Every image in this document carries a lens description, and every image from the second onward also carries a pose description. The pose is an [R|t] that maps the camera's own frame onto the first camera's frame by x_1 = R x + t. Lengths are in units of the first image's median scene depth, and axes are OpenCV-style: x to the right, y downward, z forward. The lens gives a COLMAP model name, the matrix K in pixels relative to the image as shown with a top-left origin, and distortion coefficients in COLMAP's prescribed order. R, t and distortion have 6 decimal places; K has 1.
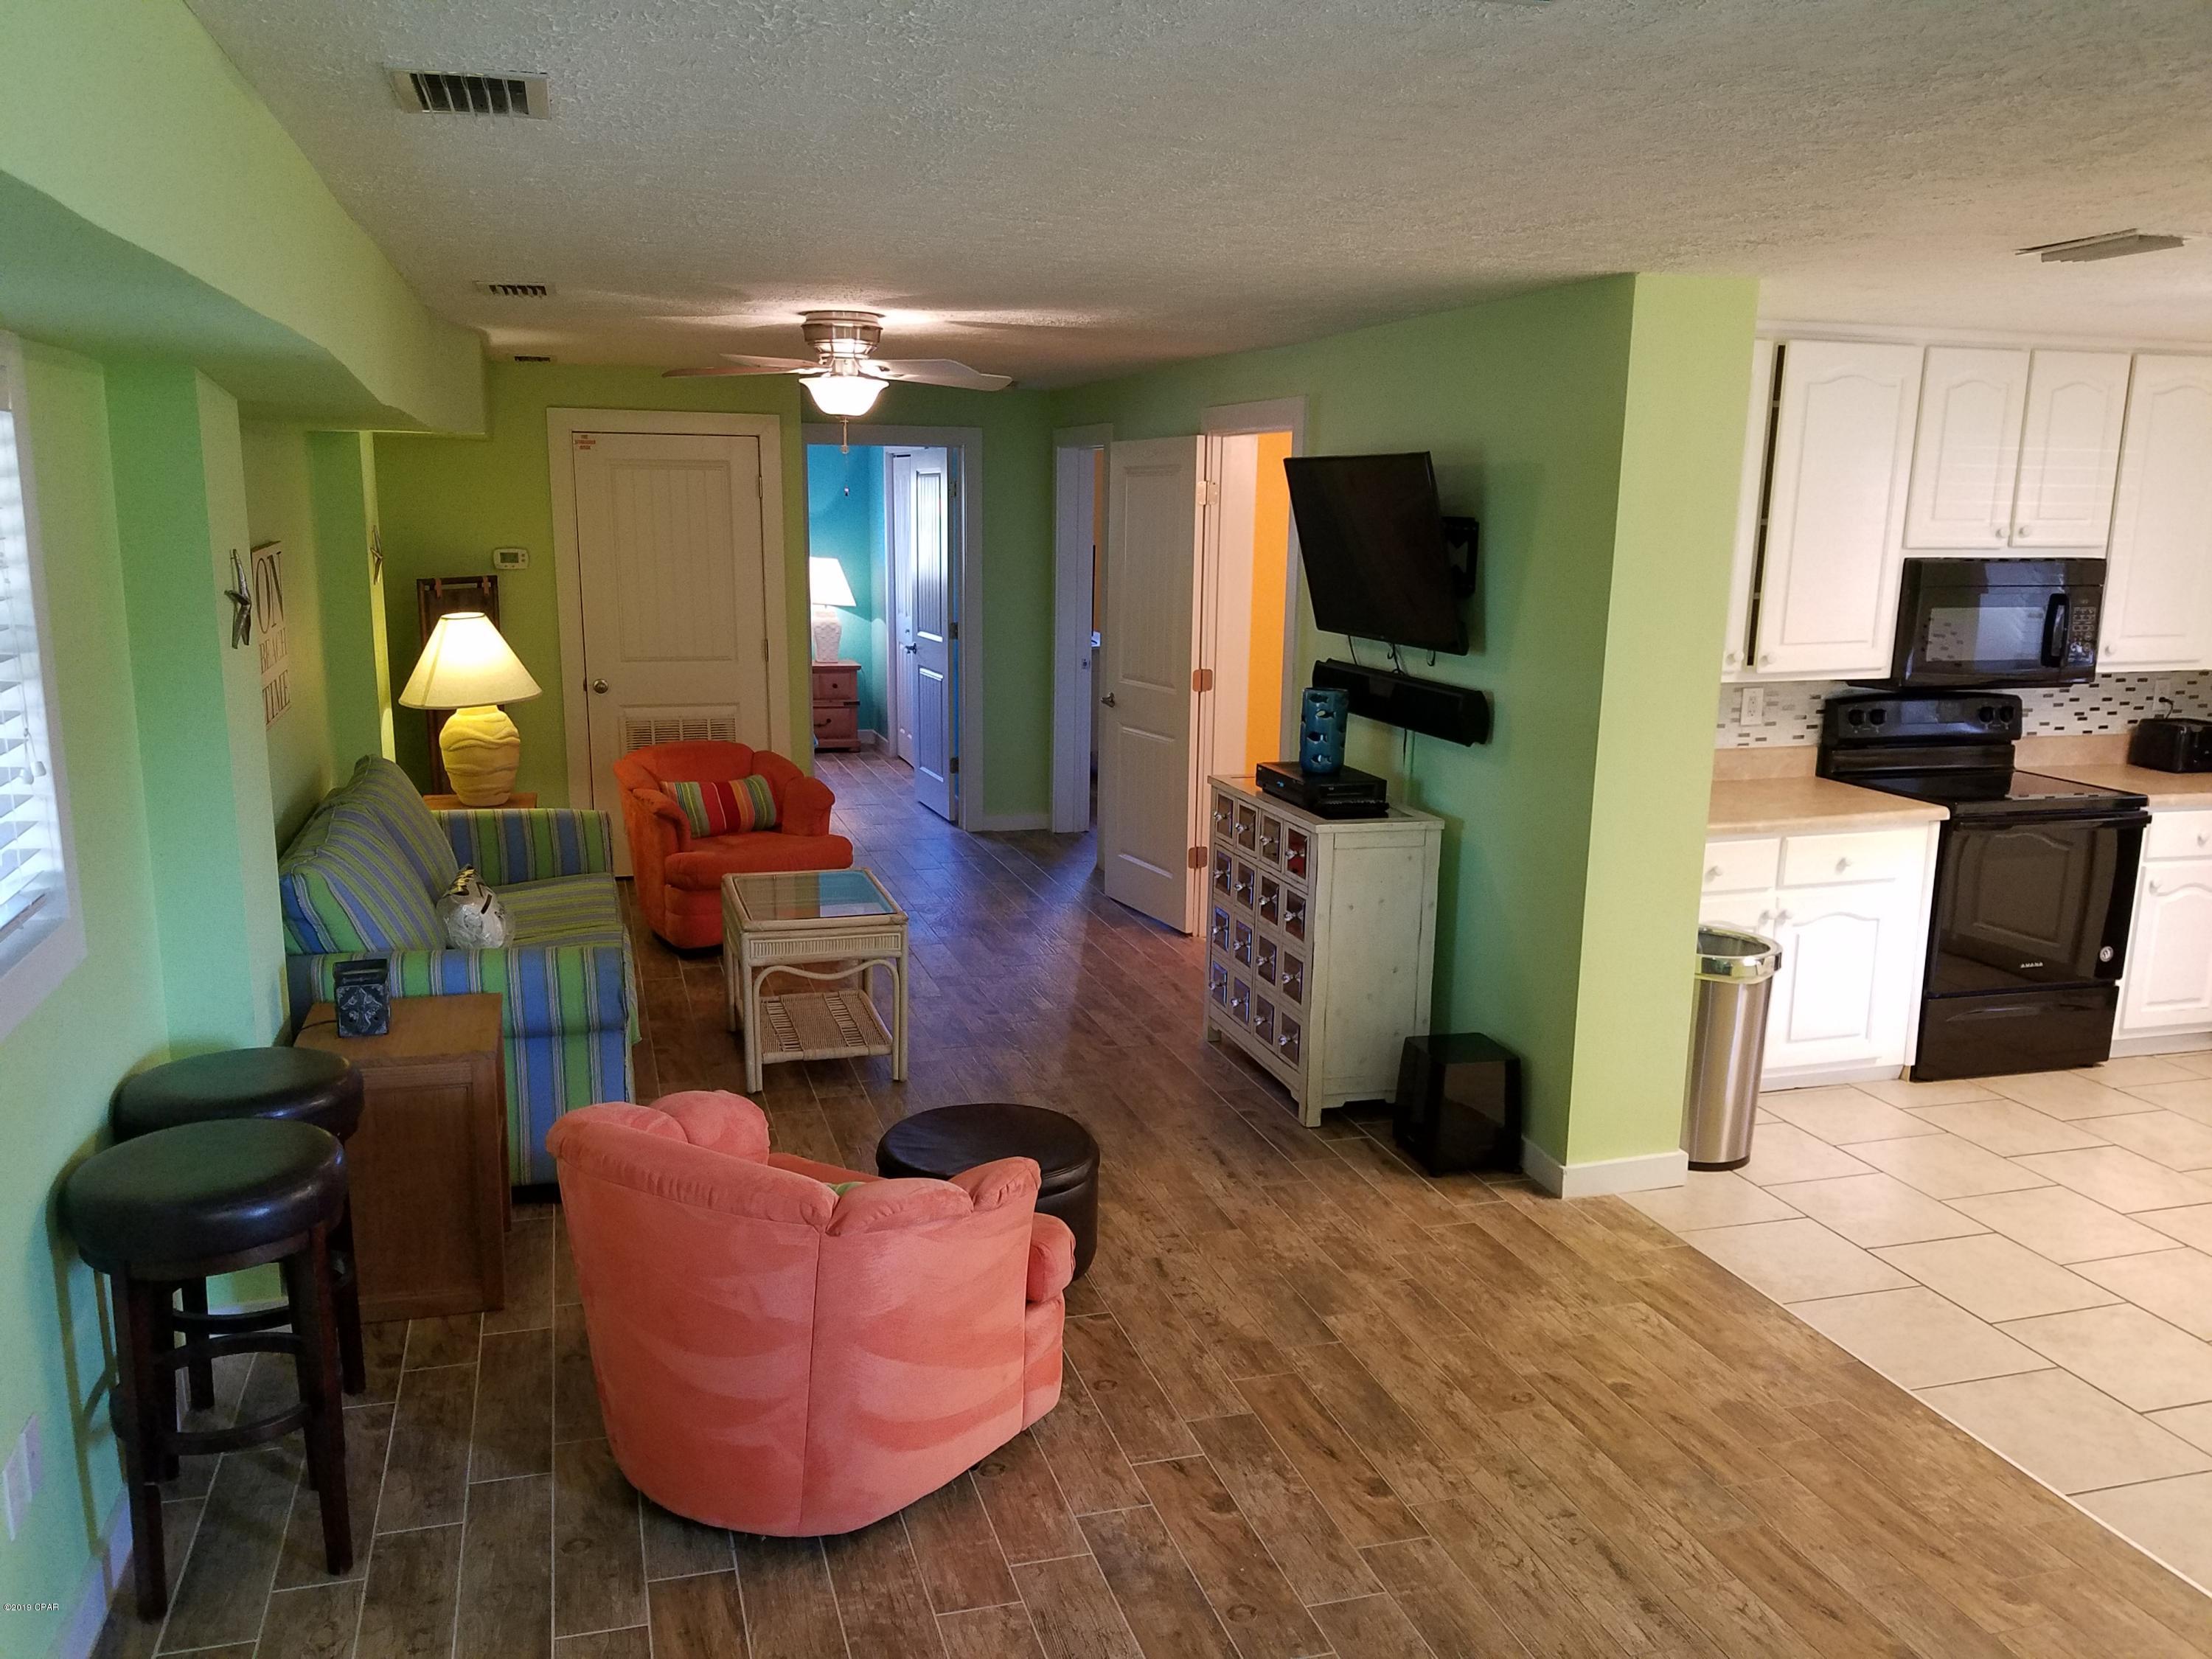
lens RADIAL K [[1712.2, 0, 1076.5], [0, 1712.2, 836.6], [0, 0, 1]] dist [0.065112, -0.088298]
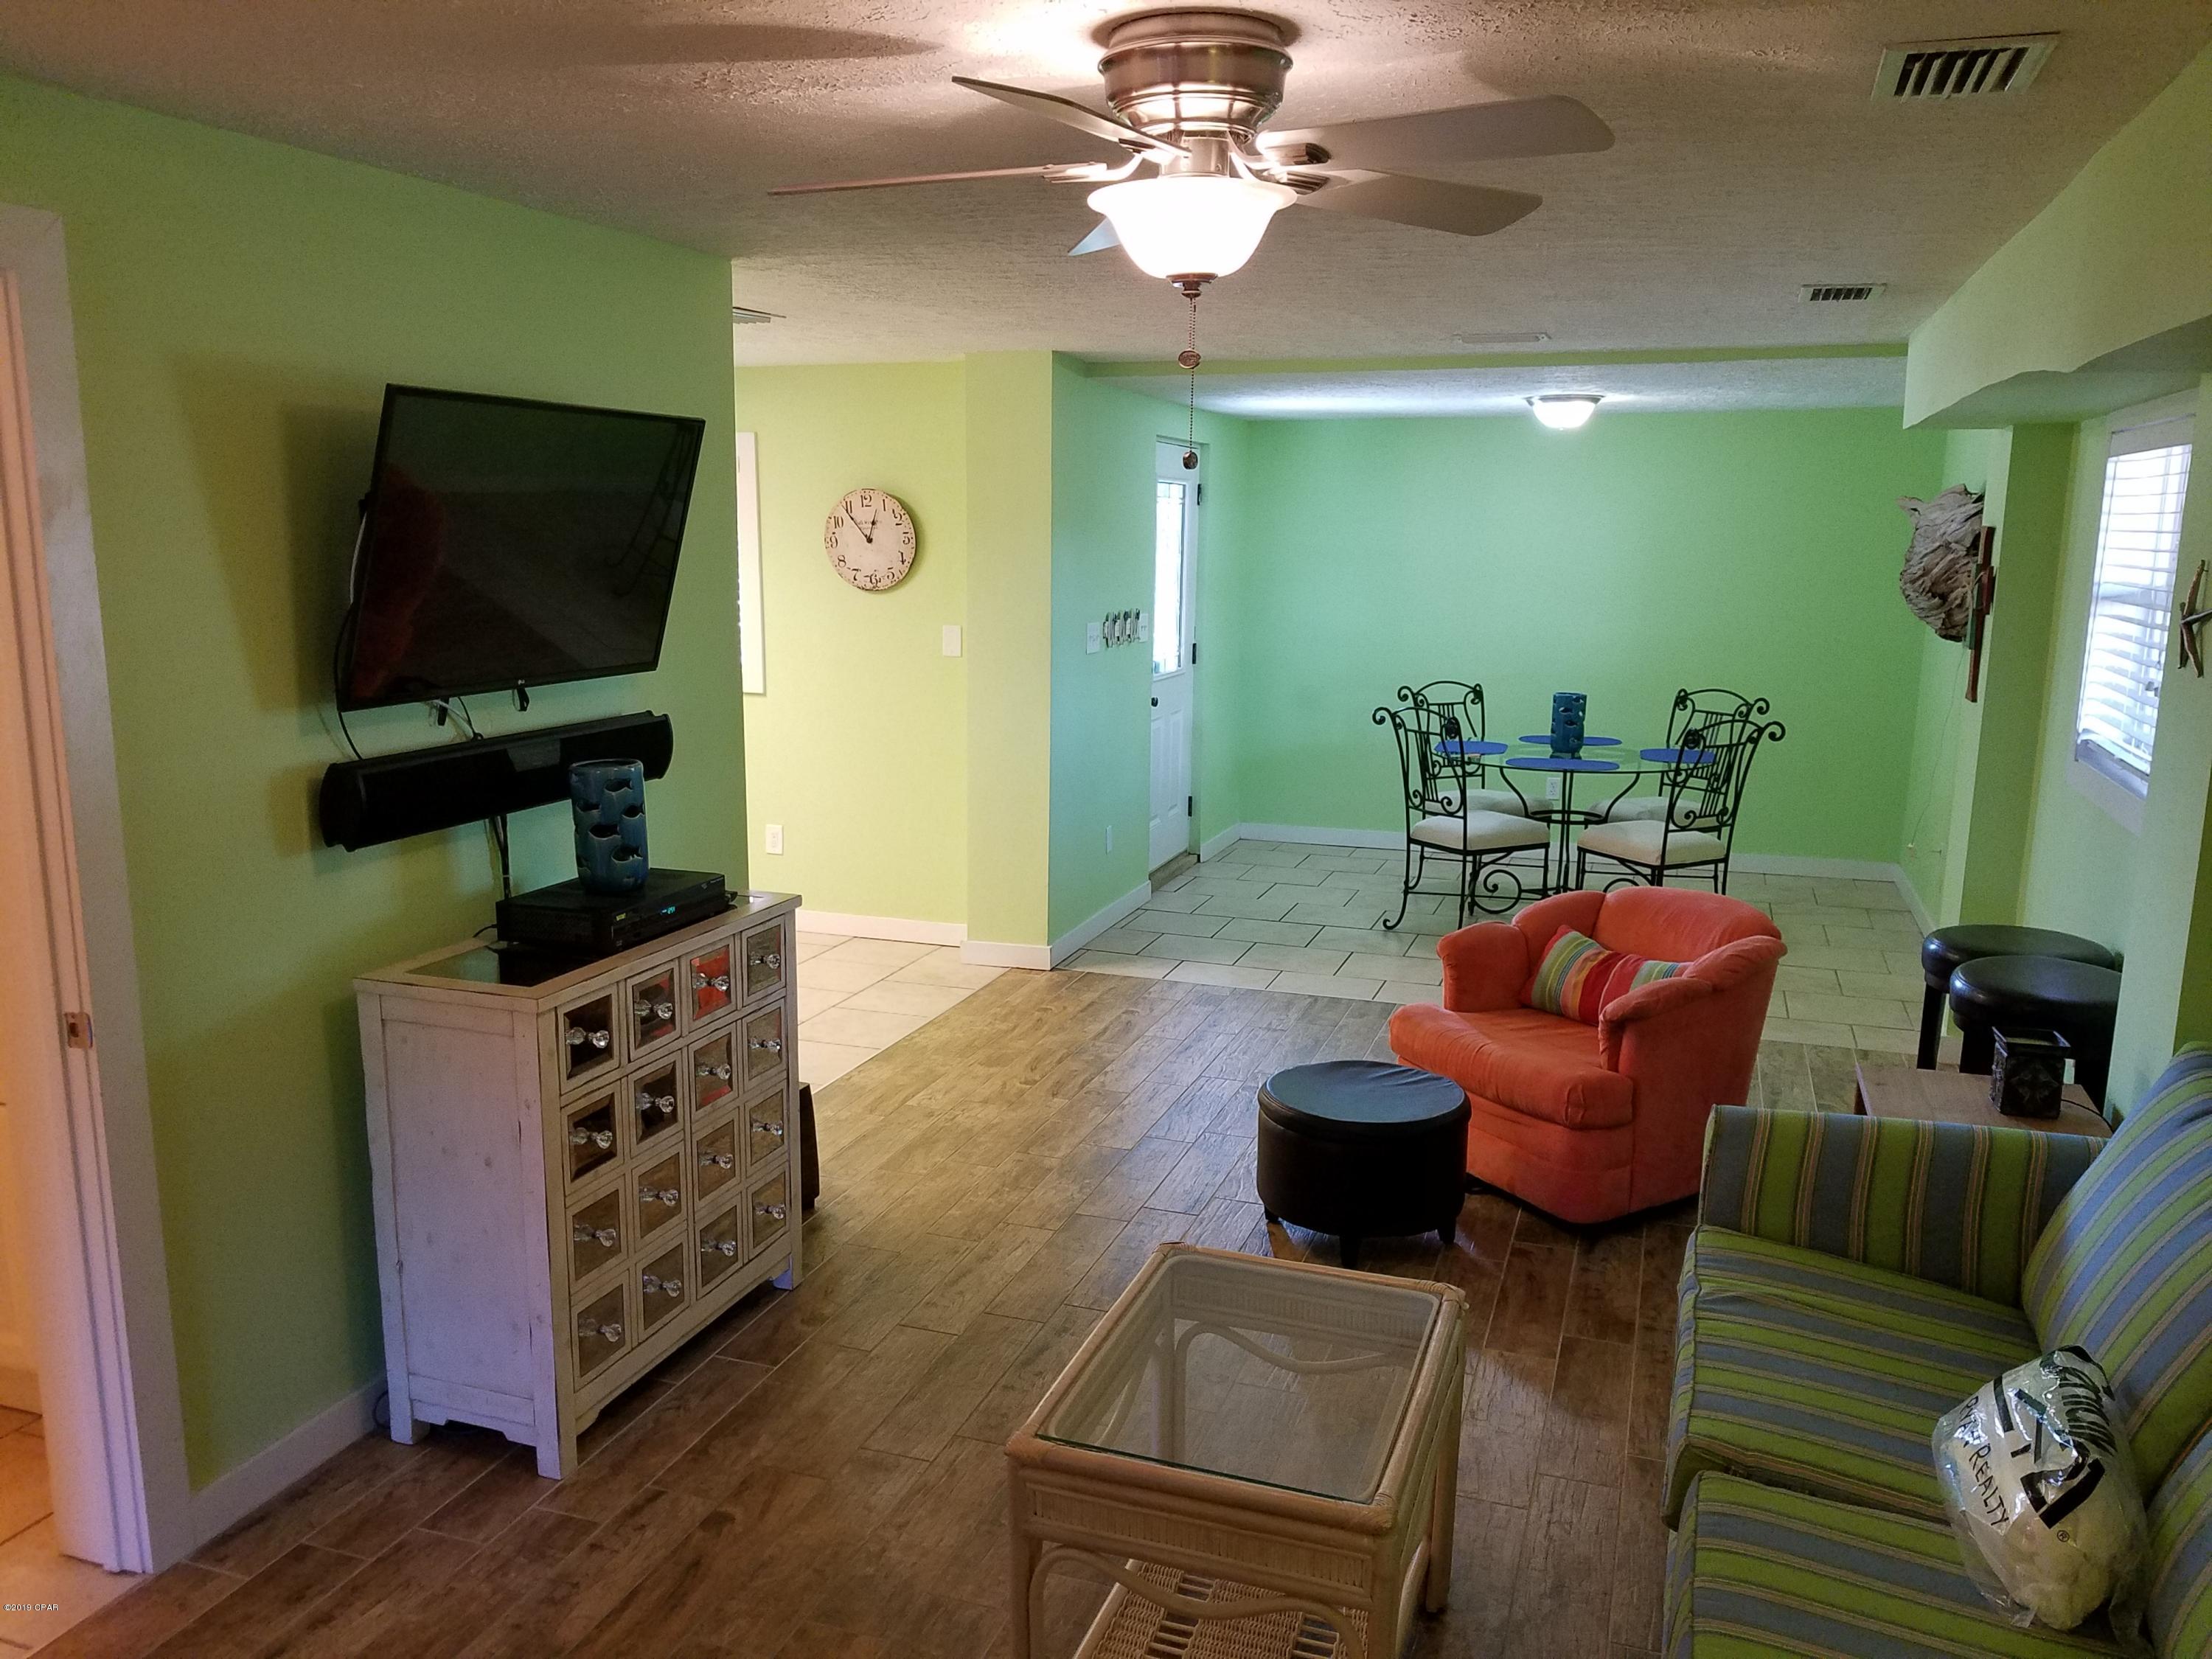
lens RADIAL K [[1742.5, 0, 1099.9], [0, 1742.5, 882.4], [0, 0, 1]] dist [0.001283, -0.001610]
pose [[-0.815195, -0.139375, 0.562166, -0.575440], [0.095587, 0.924930, 0.367923, -0.401163], [-0.571244, 0.353665, -0.740676, 2.089540]]
